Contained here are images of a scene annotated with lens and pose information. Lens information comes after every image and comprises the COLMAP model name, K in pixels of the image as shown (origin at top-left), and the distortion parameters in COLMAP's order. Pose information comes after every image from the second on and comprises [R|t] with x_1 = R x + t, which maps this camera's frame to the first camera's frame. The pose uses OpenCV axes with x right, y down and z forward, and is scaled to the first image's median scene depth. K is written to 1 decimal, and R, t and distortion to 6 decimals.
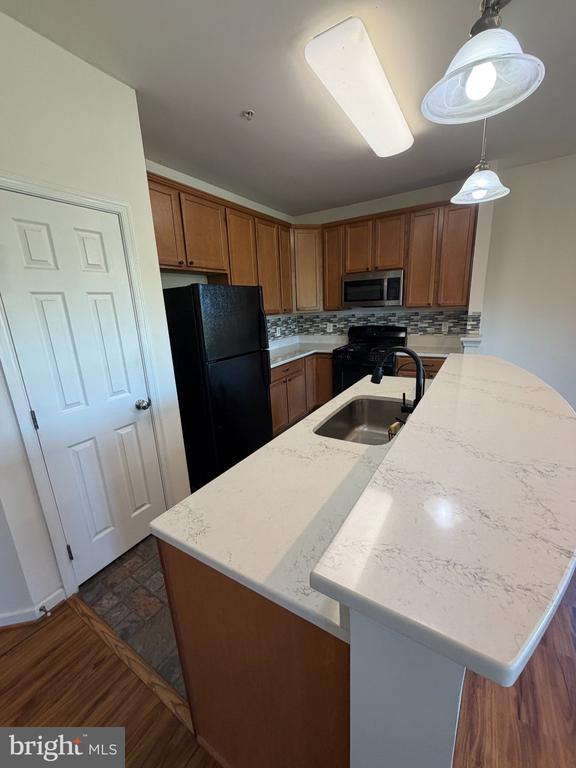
lens RADIAL K [[305.3, 0, 288.2], [0, 305.3, 381.8], [0, 0, 1]] dist [-0.001160, 0.000379]
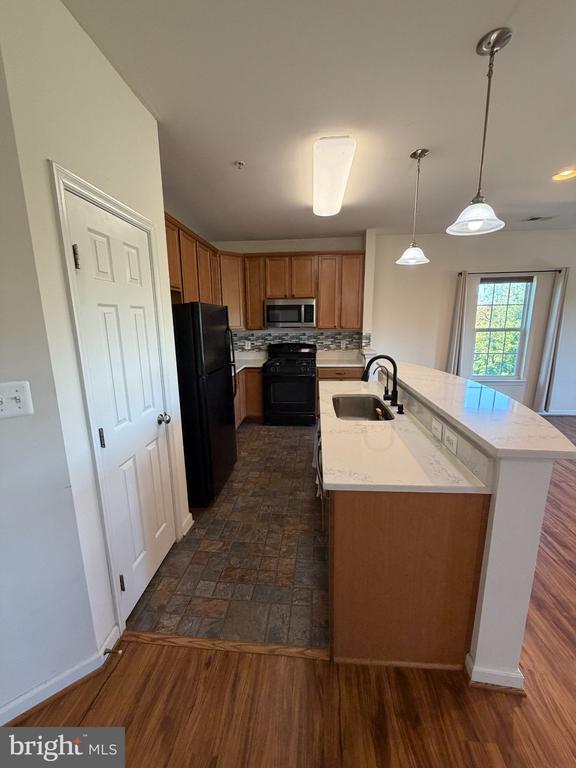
lens RADIAL K [[305.3, 0, 288.2], [0, 305.3, 381.8], [0, 0, 1]] dist [-0.001160, 0.000379]
pose [[0.890908, -0.054516, 0.450900, -0.291820], [0.082939, 0.995605, -0.043502, 0.016539], [-0.446547, 0.076154, 0.891514, -0.040443]]
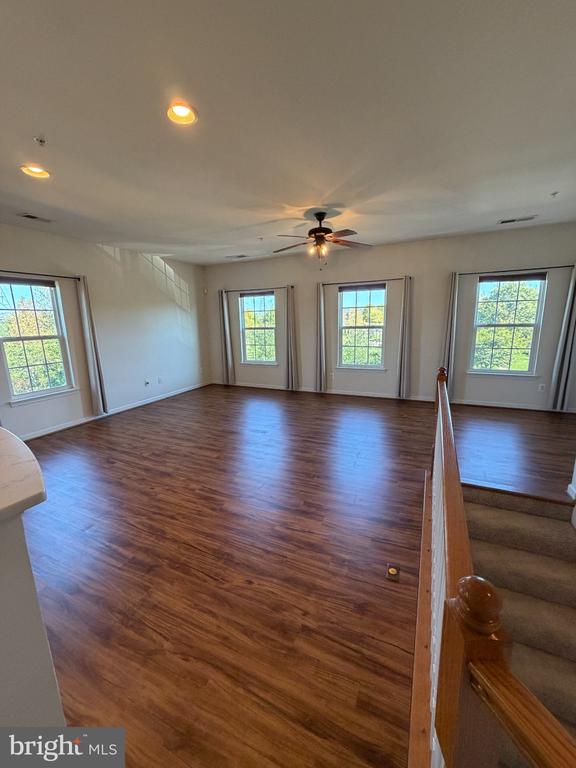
lens RADIAL K [[305.3, 0, 288.2], [0, 305.3, 381.8], [0, 0, 1]] dist [-0.001160, 0.000379]
pose [[-0.120477, -0.148464, 0.981552, -0.152877], [0.269723, 0.946663, 0.176293, 0.024212], [-0.955372, 0.285986, -0.074007, -0.079048]]
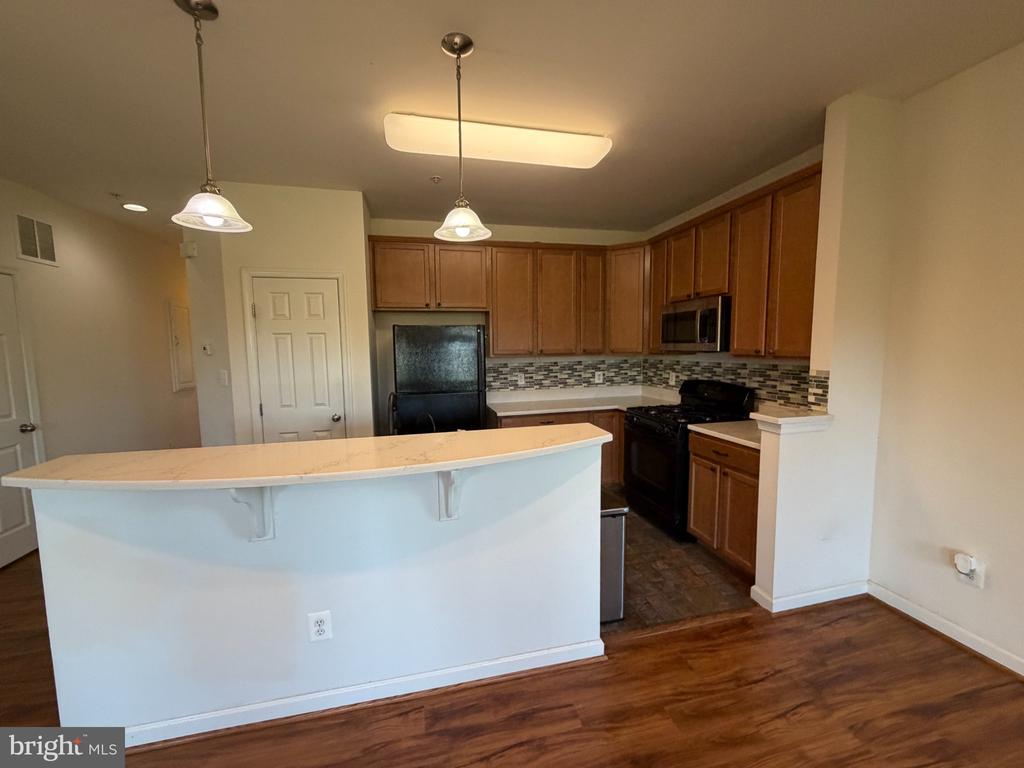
lens RADIAL K [[407.0, 0, 510.0], [0, 407.0, 384.0], [0, 0, 1]] dist [-0.001160, 0.000379]
pose [[0.708045, 0.102224, -0.698729, 0.636899], [-0.192318, 0.979980, -0.051511, -0.060466], [0.679475, 0.170850, 0.713529, 0.132020]]
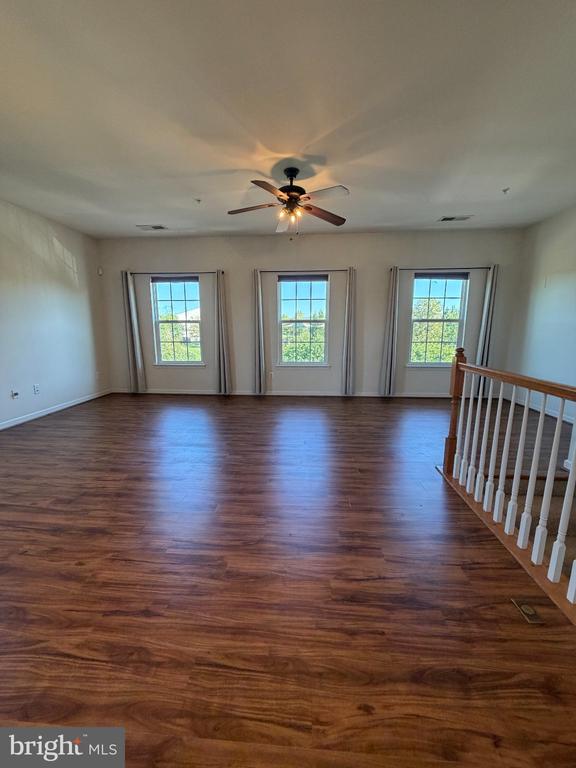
lens RADIAL K [[305.3, 0, 288.2], [0, 305.3, 381.8], [0, 0, 1]] dist [-0.001160, 0.000379]
pose [[-0.464121, -0.108250, 0.879132, 0.111279], [0.238367, 0.940628, 0.241663, 0.041428], [-0.853096, 0.321717, -0.410762, 0.112445]]
